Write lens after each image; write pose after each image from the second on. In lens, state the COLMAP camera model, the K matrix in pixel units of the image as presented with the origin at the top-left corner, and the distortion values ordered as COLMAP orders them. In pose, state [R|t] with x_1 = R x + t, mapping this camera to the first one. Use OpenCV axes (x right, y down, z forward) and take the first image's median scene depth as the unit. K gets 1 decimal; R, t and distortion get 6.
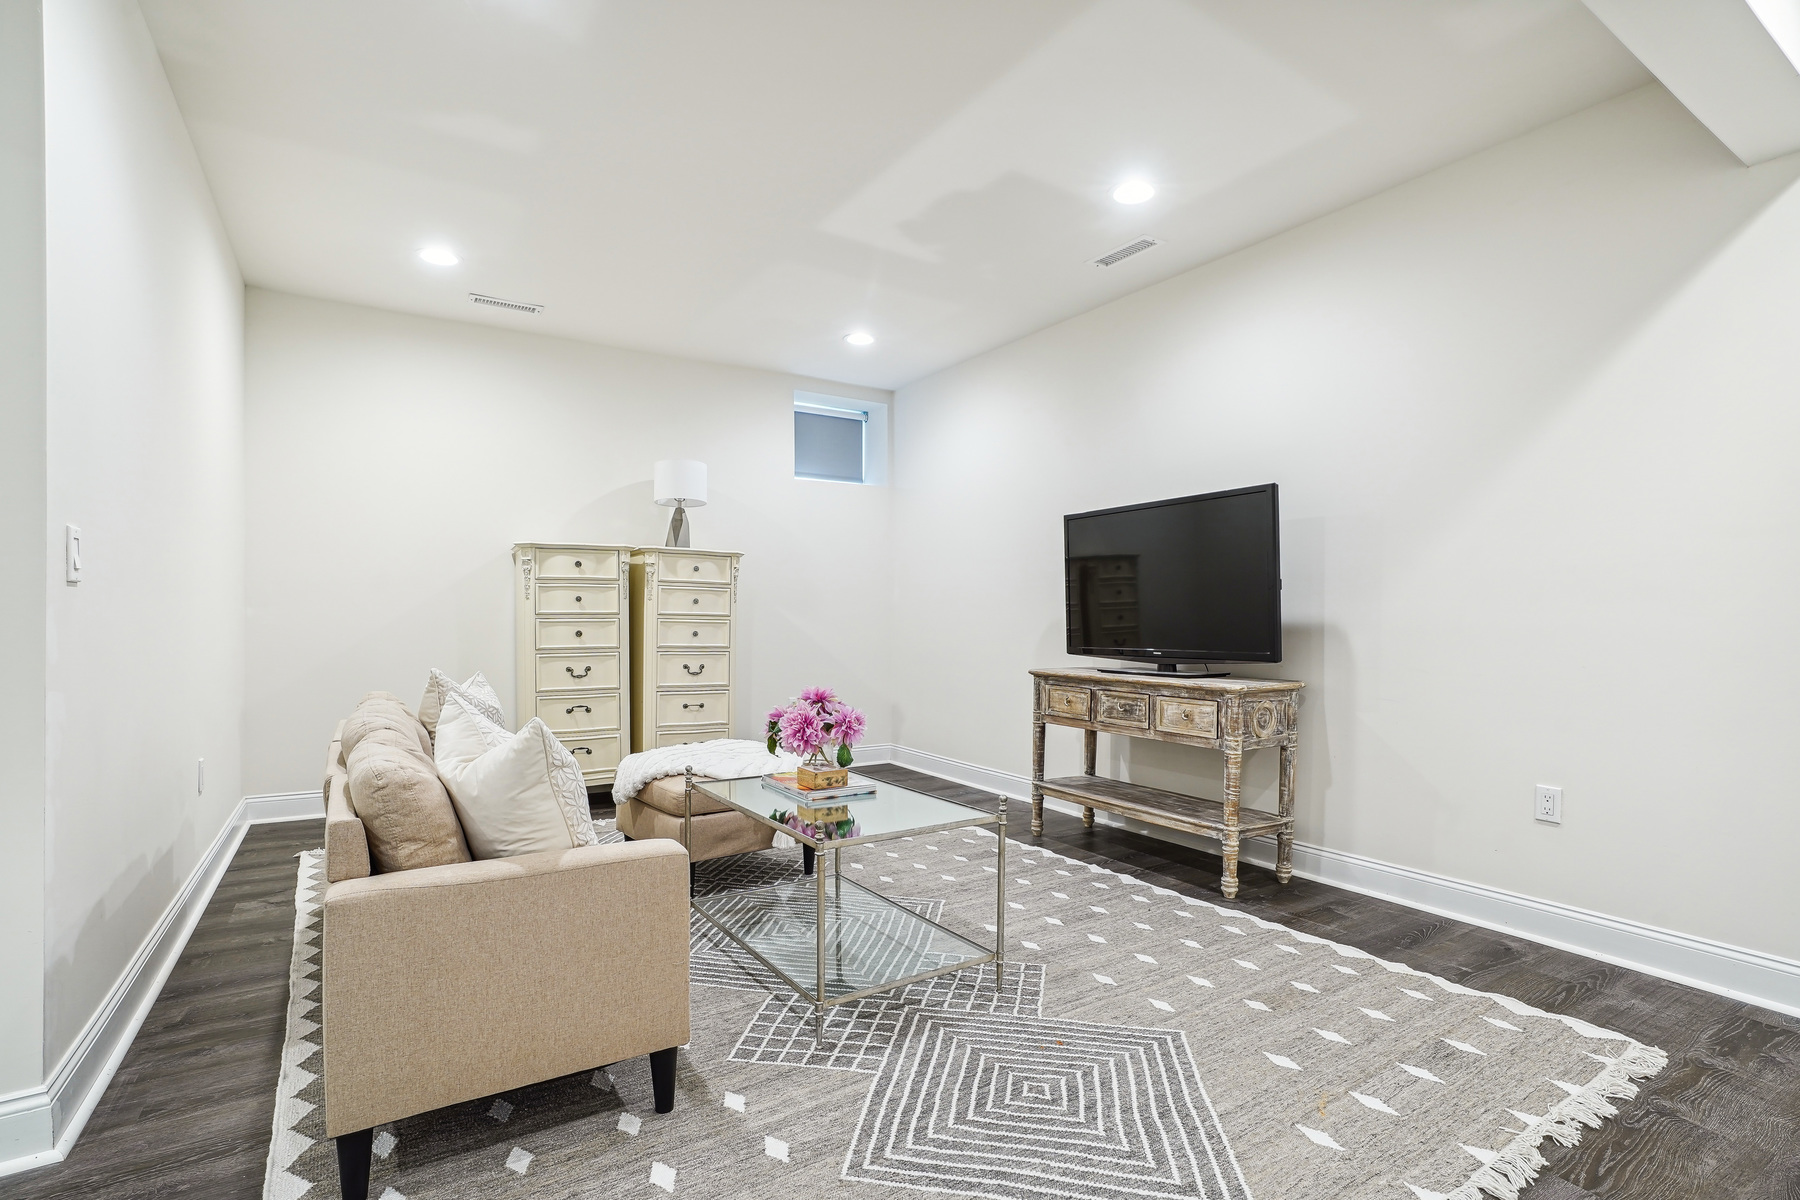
lens RADIAL K [[836.8, 0, 896.1], [0, 836.8, 606.2], [0, 0, 1]] dist [-0.033461, 0.003256]
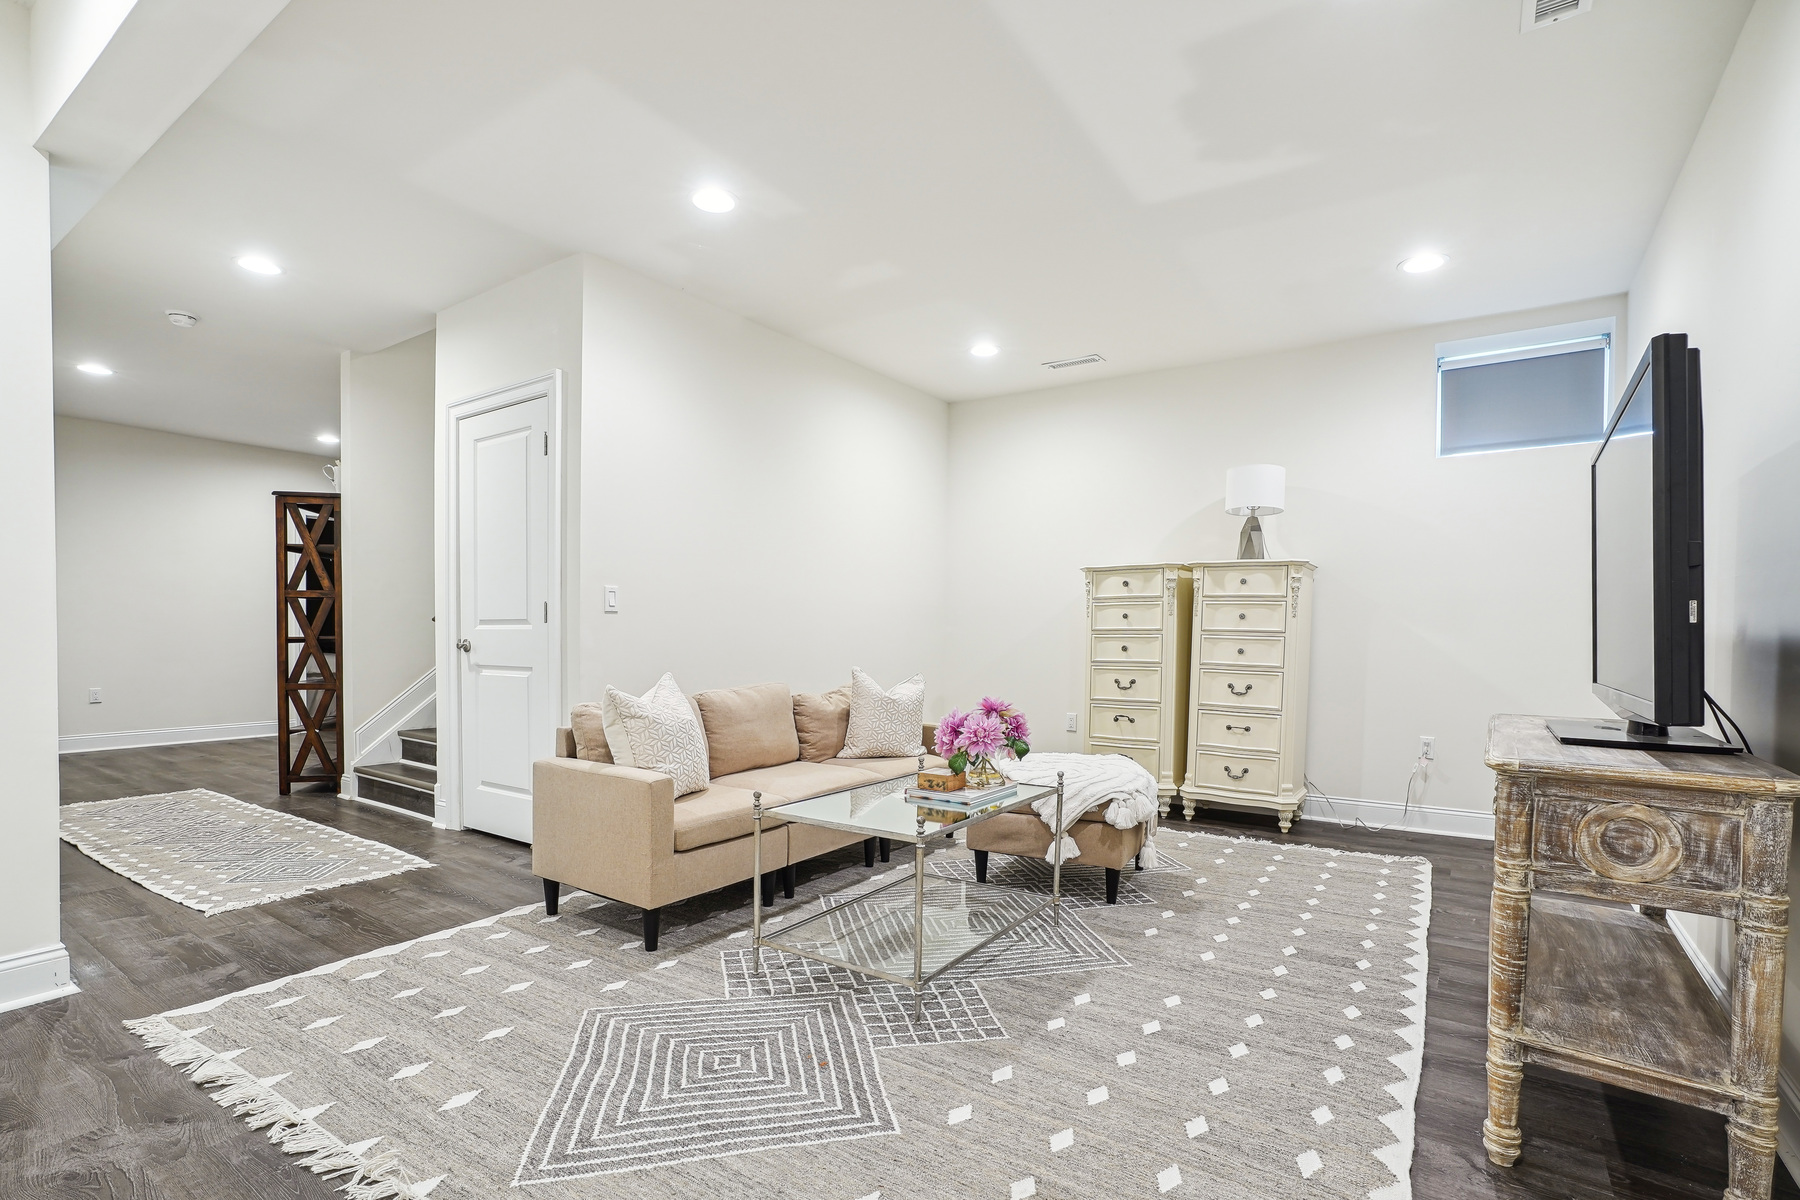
lens RADIAL K [[836.8, 0, 914.0], [0, 836.8, 642.2], [0, 0, 1]] dist [-0.033461, 0.003256]
pose [[0.408574, 0.009867, -0.912672, 0.485299], [0.004936, 0.999903, 0.013020, 0.009404], [0.912712, -0.009825, 0.408486, 0.304801]]
